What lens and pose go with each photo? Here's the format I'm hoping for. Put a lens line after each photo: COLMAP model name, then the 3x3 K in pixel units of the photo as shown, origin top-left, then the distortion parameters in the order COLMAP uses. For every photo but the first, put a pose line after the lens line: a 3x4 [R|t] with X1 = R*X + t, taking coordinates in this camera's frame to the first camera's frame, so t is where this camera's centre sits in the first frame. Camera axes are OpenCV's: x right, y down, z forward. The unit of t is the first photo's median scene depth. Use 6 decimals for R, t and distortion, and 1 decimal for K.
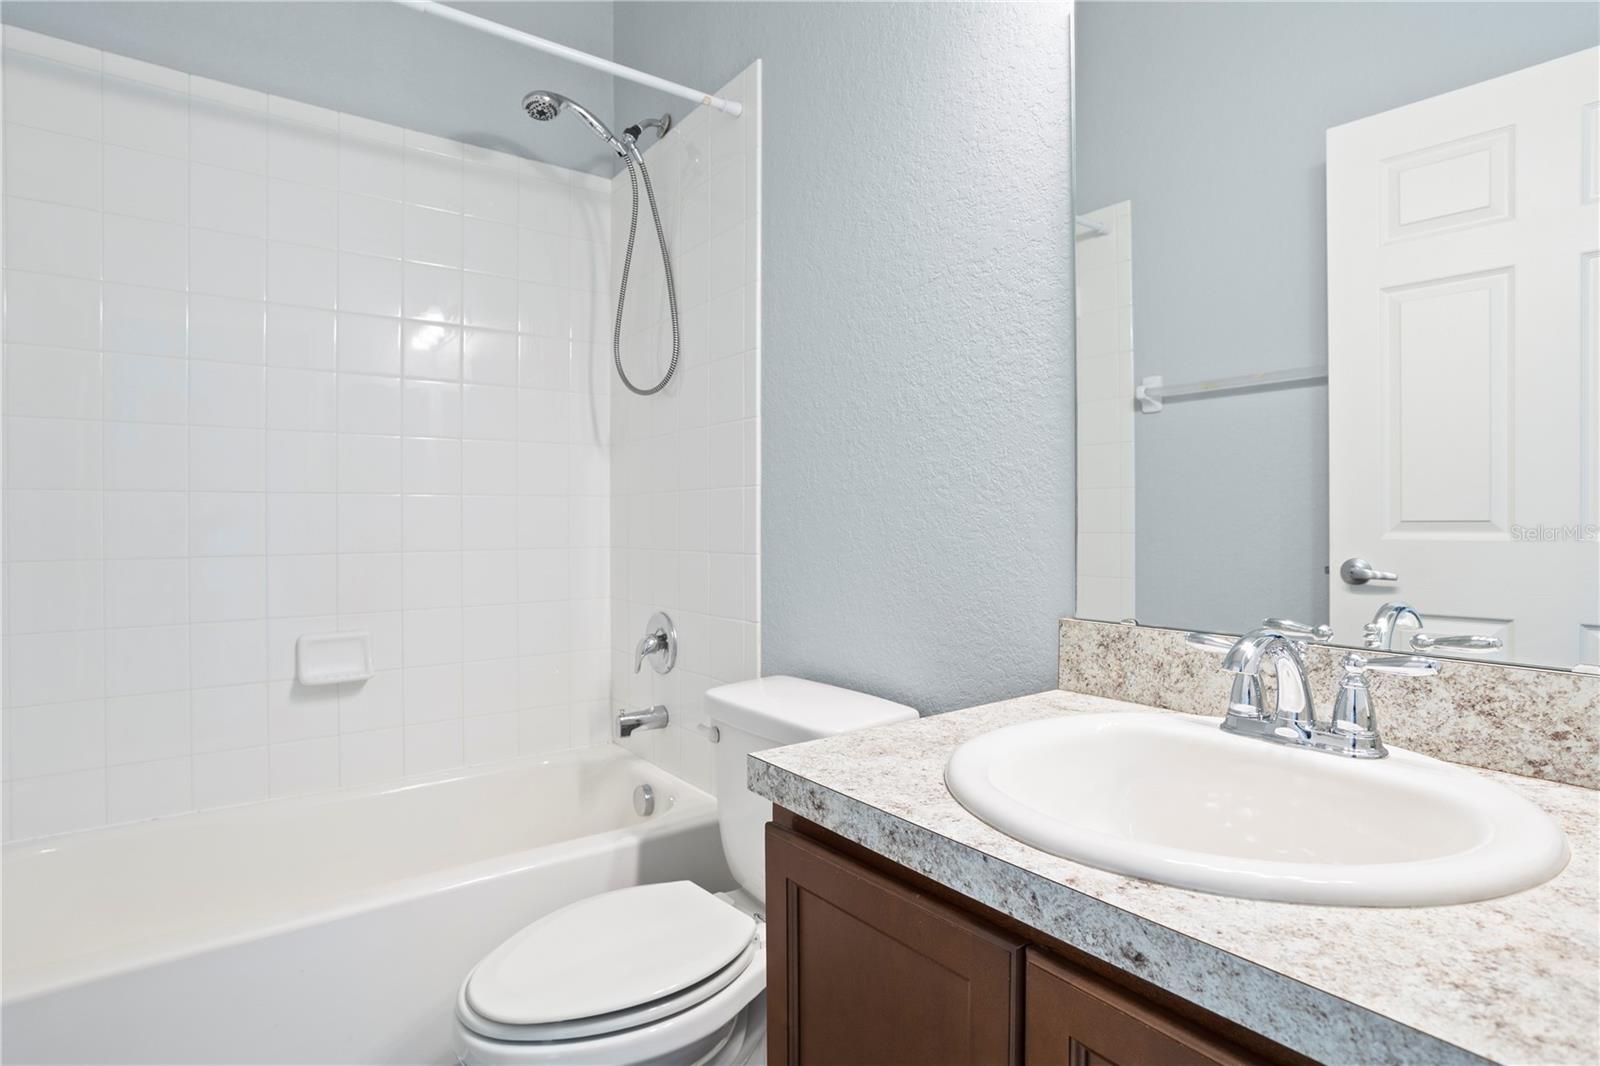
lens RADIAL K [[817.4, 0, 795.3], [0, 817.4, 526.1], [0, 0, 1]] dist [-0.062649, 0.034312]
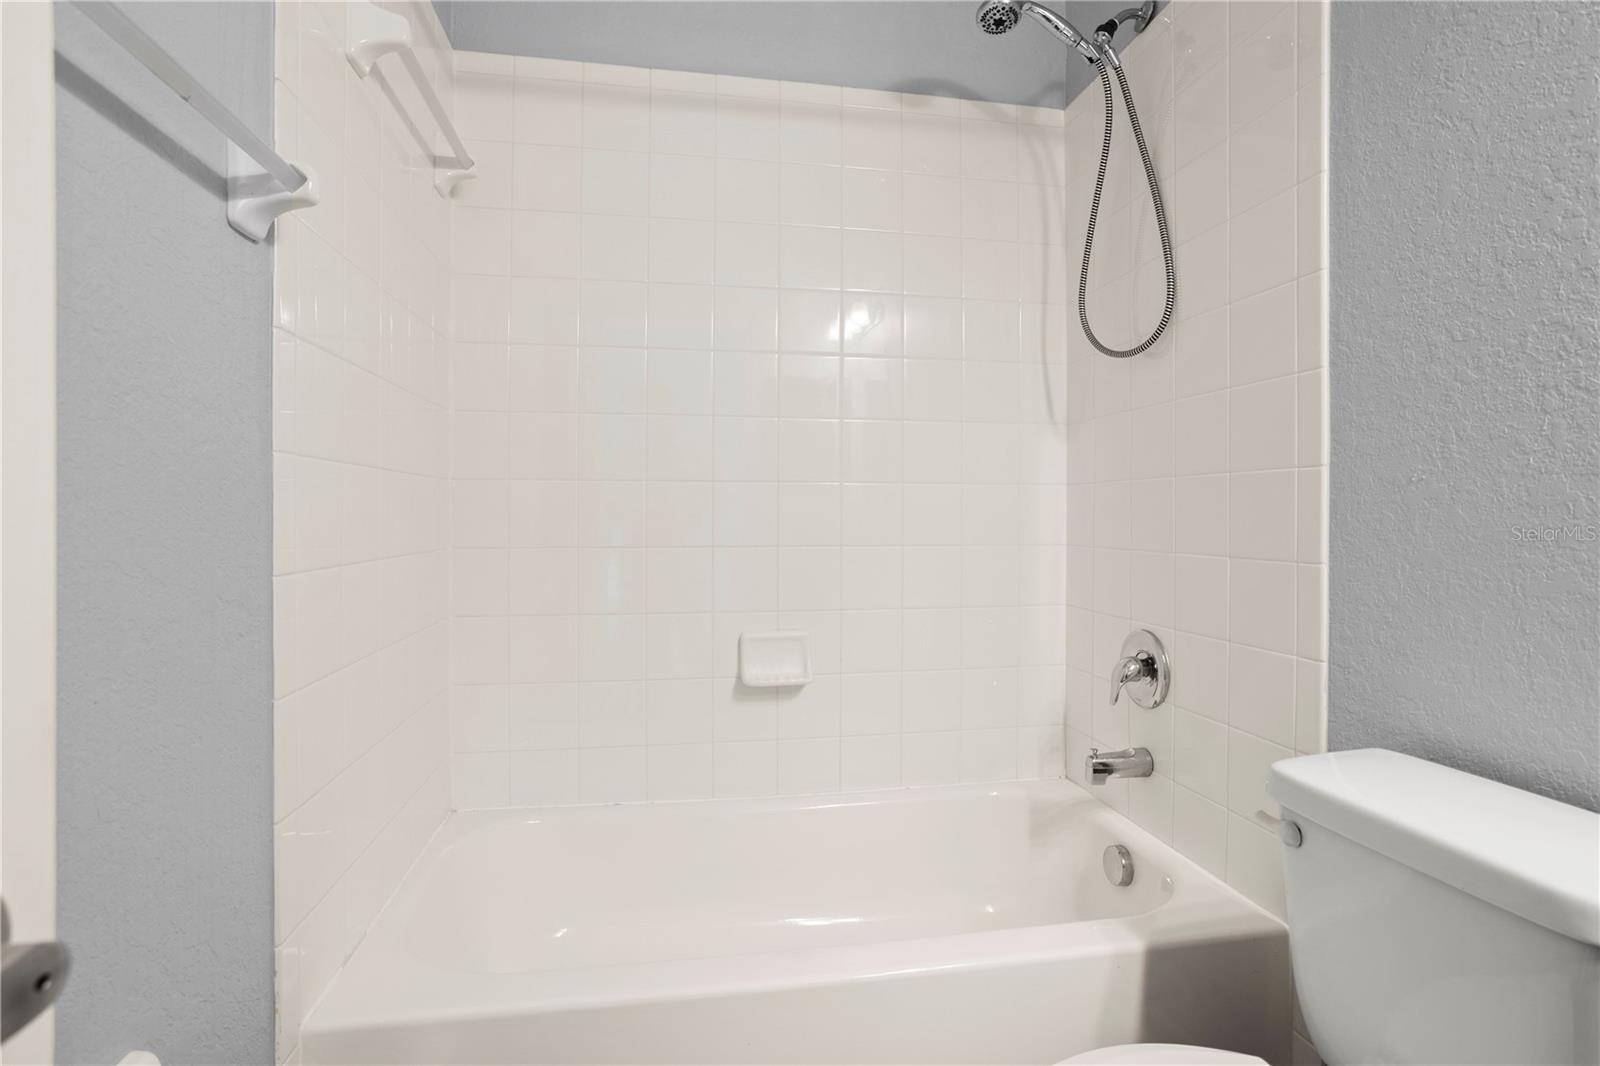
lens RADIAL K [[775.2, 0, 804.4], [0, 775.2, 525.3], [0, 0, 1]] dist [-0.053566, 0.031324]
pose [[0.898255, 0.012751, -0.439289, -0.137493], [-0.008166, 0.999891, 0.012324, -0.002303], [0.439398, -0.007483, 0.898261, 0.189926]]
